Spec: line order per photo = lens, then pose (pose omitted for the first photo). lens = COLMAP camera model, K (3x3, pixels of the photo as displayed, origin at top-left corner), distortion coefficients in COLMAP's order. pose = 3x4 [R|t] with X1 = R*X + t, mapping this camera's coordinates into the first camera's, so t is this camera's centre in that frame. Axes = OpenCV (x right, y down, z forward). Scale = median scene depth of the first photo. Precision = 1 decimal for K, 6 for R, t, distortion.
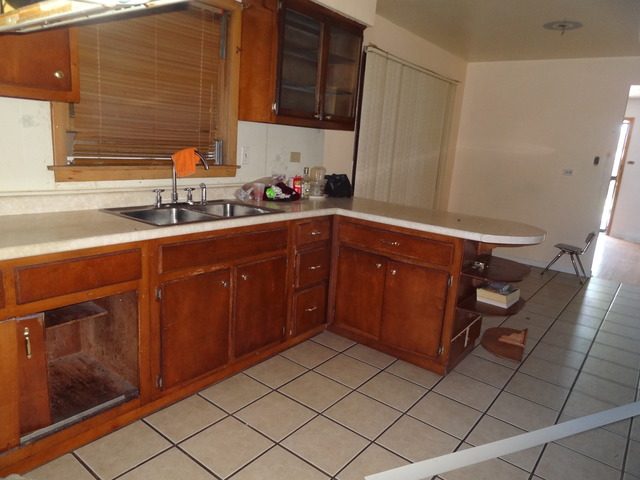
lens RADIAL K [[451.4, 0, 320.6], [0, 451.4, 241.1], [0, 0, 1]] dist [-0.002479, 0.002349]
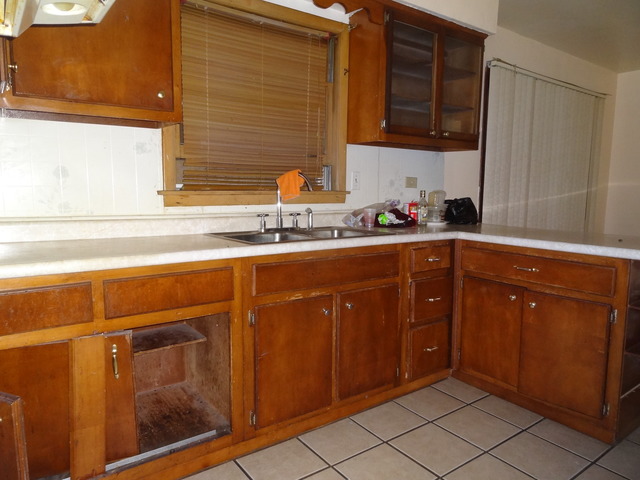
lens RADIAL K [[451.4, 0, 320.1], [0, 451.4, 238.7], [0, 0, 1]] dist [-0.002479, 0.002349]
pose [[0.959476, -0.028636, -0.280331, 0.027454], [-0.003906, 0.993376, -0.114845, 0.047396], [0.281763, 0.111286, 0.953008, 0.114002]]
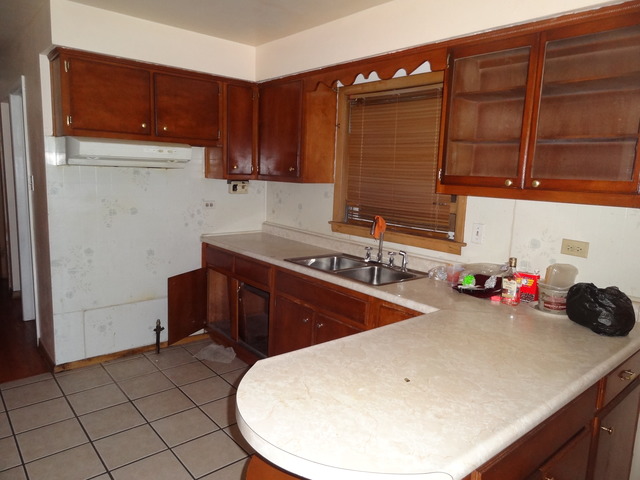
lens RADIAL K [[451.4, 0, 323.1], [0, 451.4, 234.9], [0, 0, 1]] dist [-0.002479, 0.002349]
pose [[-0.203153, 0.061840, -0.977192, 0.849276], [-0.263978, 0.957591, 0.115479, -0.248905], [0.942891, 0.281418, -0.178213, 1.057541]]
